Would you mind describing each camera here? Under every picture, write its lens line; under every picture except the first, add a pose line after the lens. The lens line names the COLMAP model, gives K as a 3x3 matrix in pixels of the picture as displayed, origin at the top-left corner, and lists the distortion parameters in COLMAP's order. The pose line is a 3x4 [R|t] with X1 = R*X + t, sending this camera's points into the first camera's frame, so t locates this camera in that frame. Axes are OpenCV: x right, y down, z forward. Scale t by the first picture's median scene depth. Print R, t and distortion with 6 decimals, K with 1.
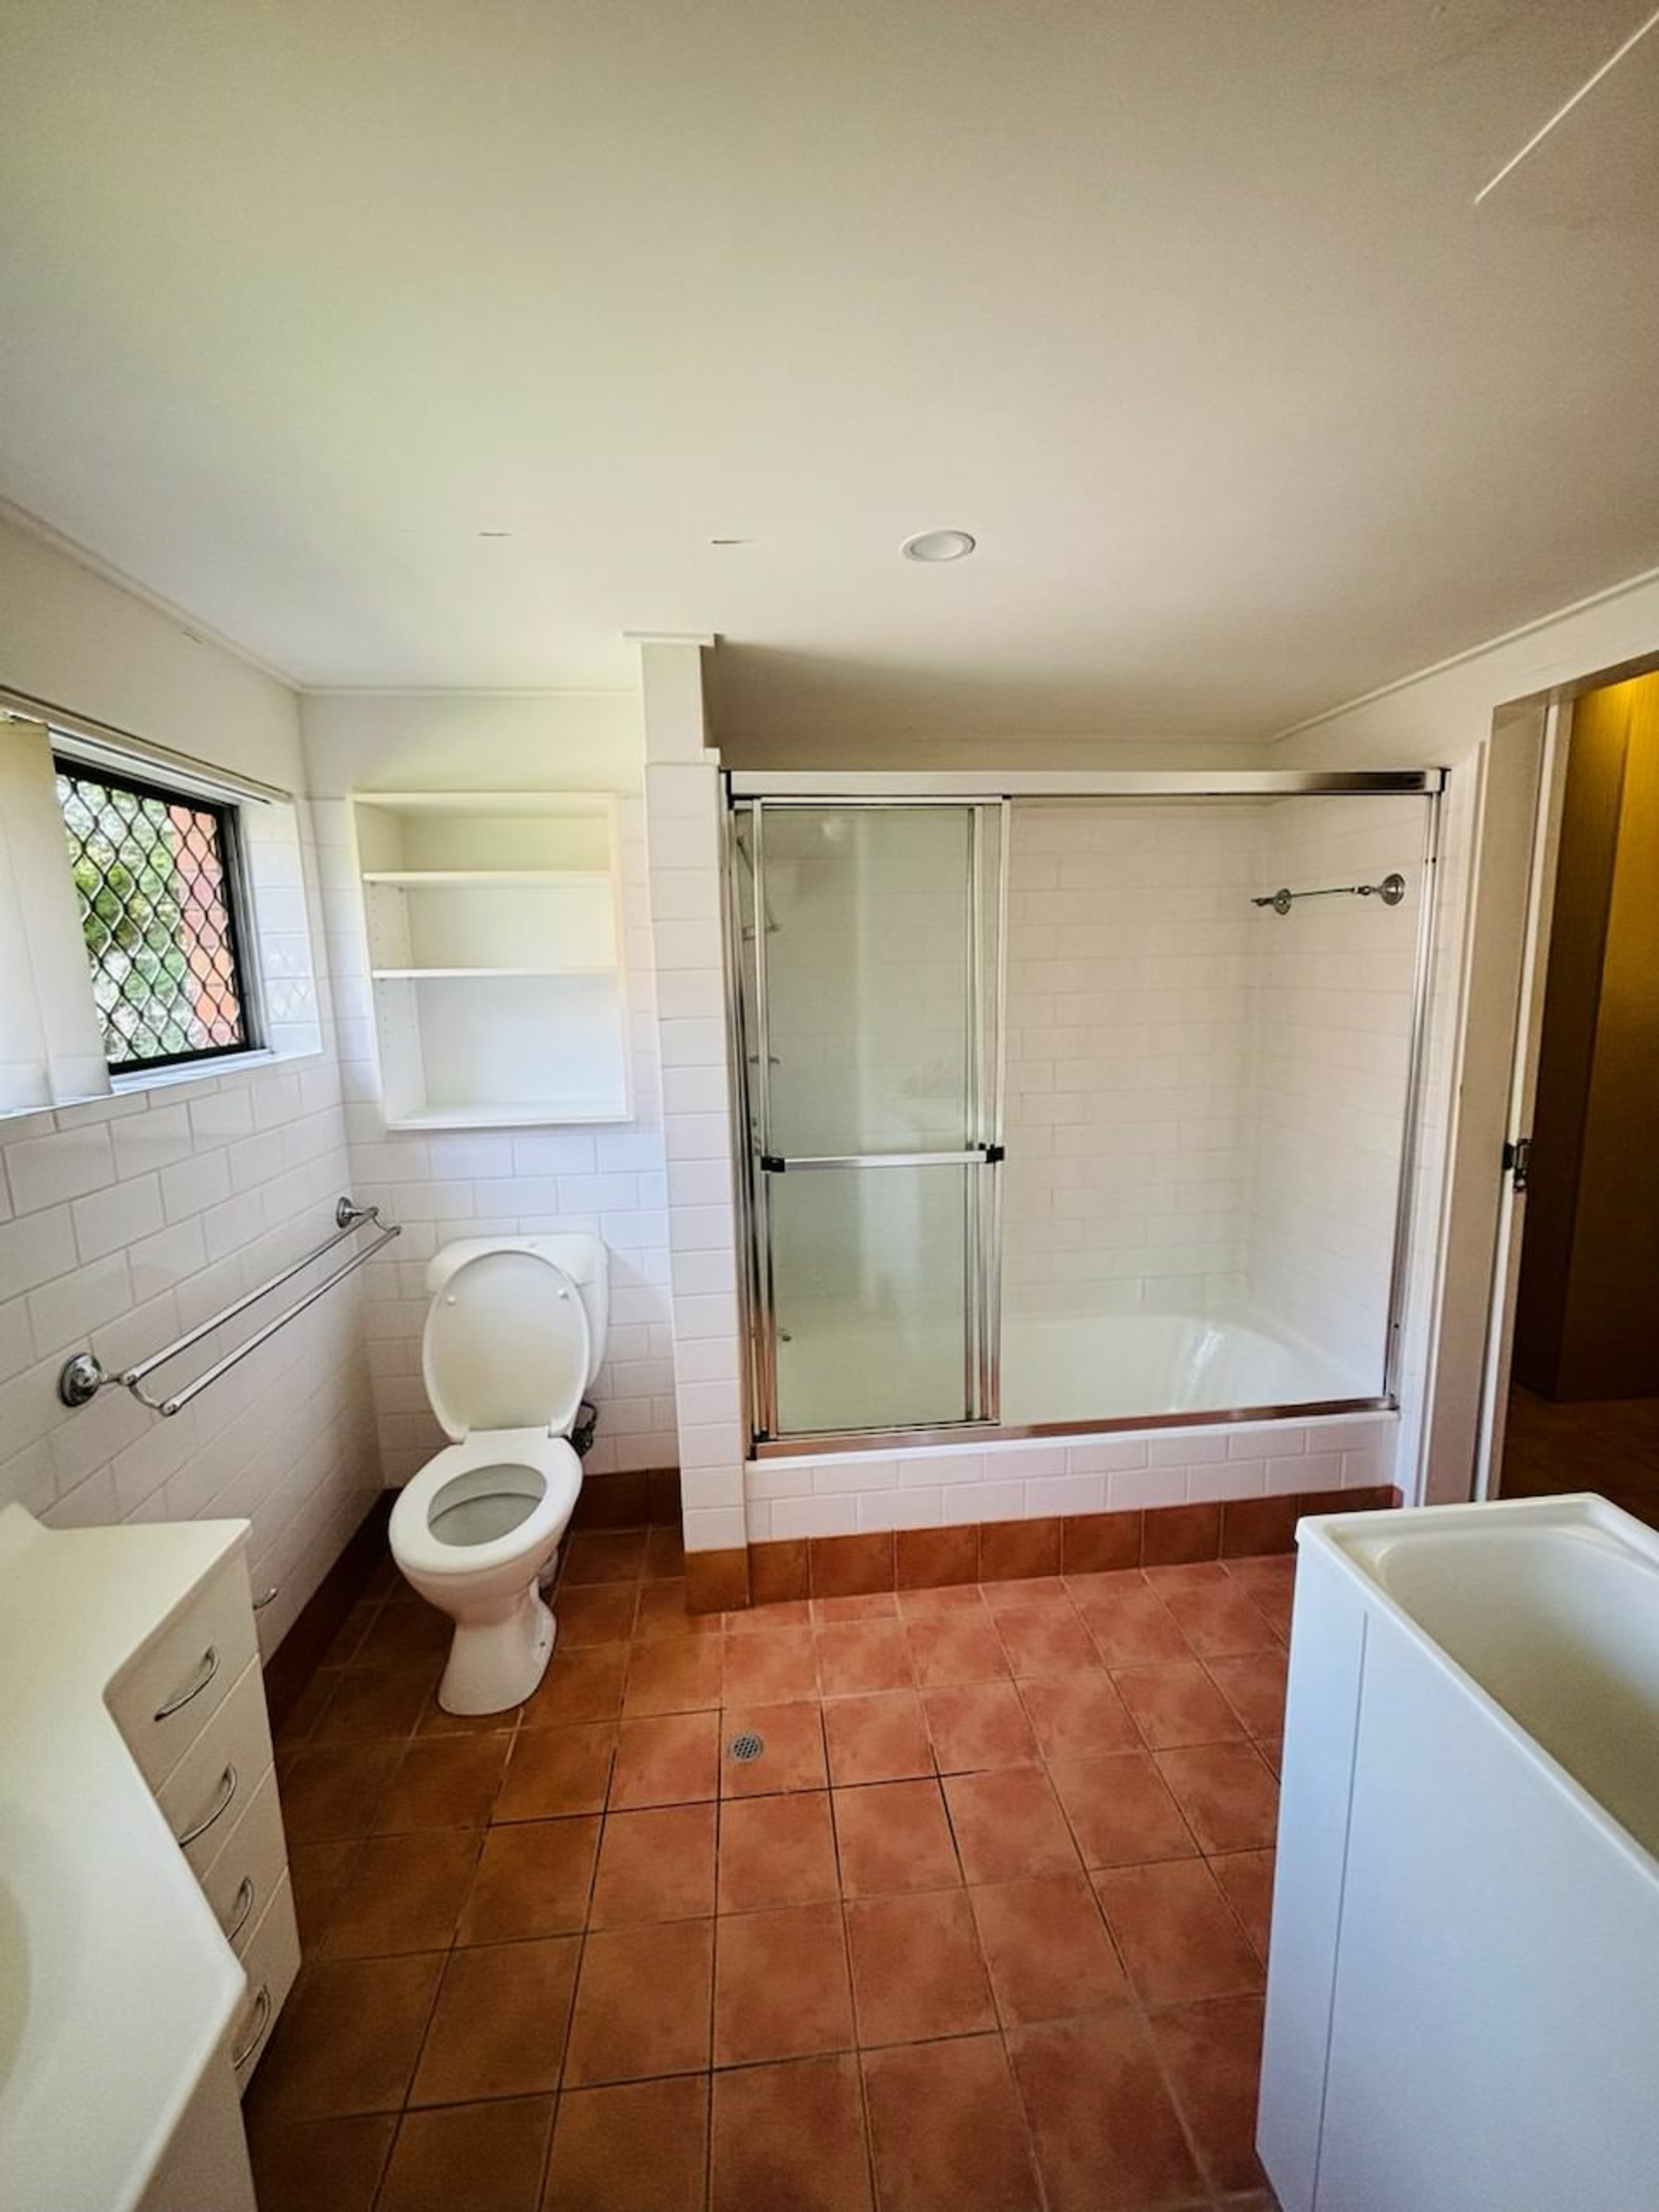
lens RADIAL K [[888.5, 0, 826.6], [0, 888.5, 1100.6], [0, 0, 1]] dist [-0.035577, 0.000028]
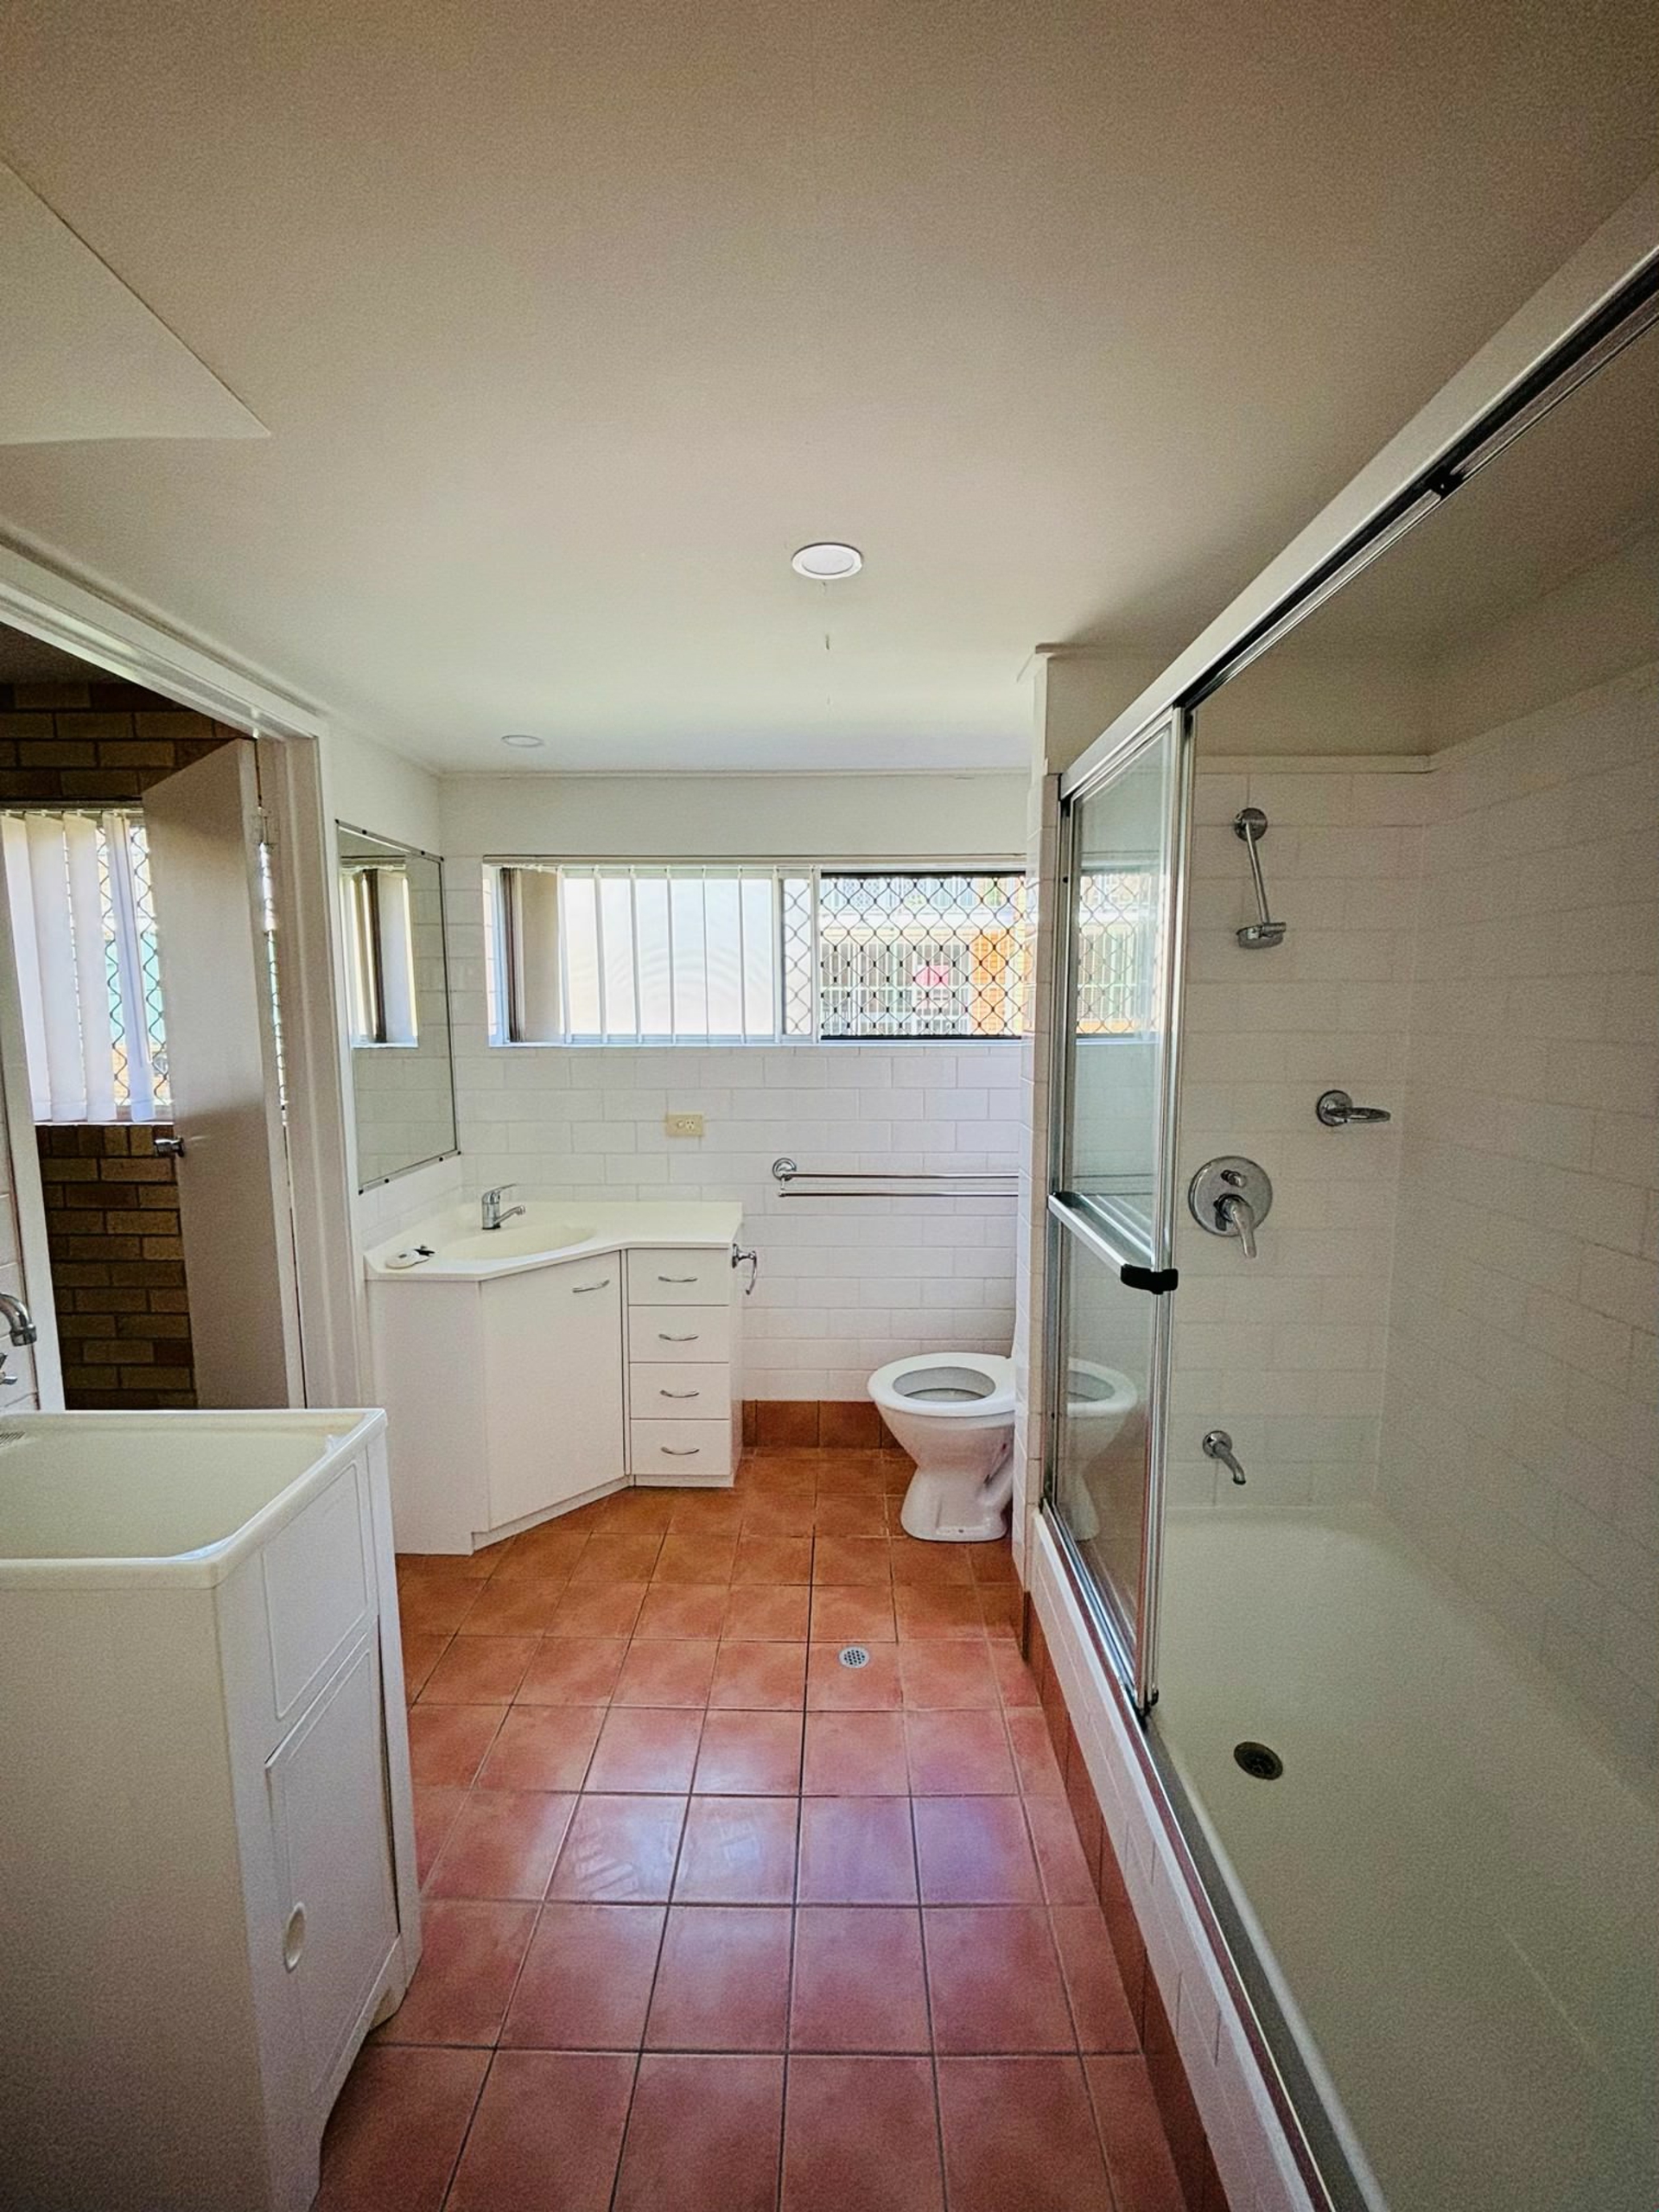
lens RADIAL K [[888.5, 0, 824.1], [0, 888.5, 1107.6], [0, 0, 1]] dist [-0.035577, 0.000028]
pose [[-0.121078, 0.145001, -0.981995, 0.909453], [-0.141245, 0.976691, 0.161632, -0.148633], [0.982543, 0.158272, -0.097775, 0.913594]]
